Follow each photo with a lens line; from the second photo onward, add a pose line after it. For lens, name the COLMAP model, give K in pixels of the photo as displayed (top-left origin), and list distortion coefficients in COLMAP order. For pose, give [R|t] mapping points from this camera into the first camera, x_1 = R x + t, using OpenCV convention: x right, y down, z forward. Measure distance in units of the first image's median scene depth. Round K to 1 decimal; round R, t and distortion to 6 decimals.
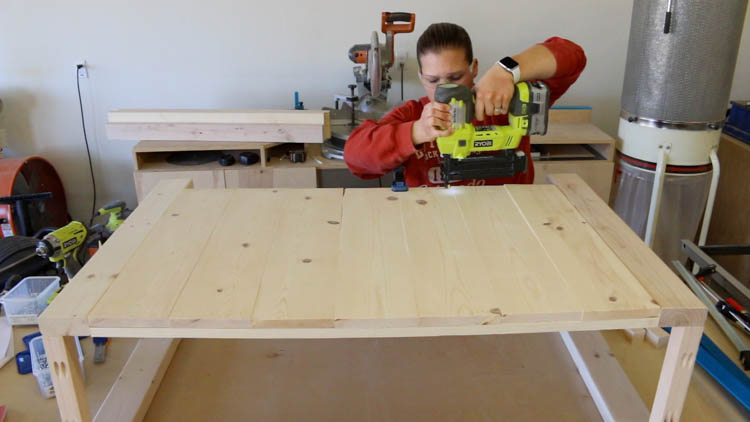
lens RADIAL K [[627.8, 0, 375.0], [0, 627.8, 211.0], [0, 0, 1]] dist [-0.071996, 0.007472]
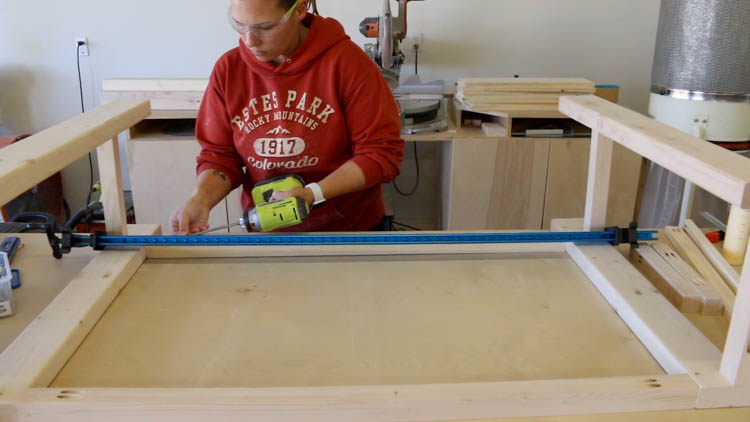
lens RADIAL K [[627.8, 0, 375.0], [0, 627.8, 211.0], [0, 0, 1]] dist [-0.071996, 0.007472]
pose [[0.999379, 0.018390, -0.030068, 0.016077], [-0.019888, 0.998535, -0.050321, 0.076190], [0.029098, 0.050888, 0.998280, 0.077556]]
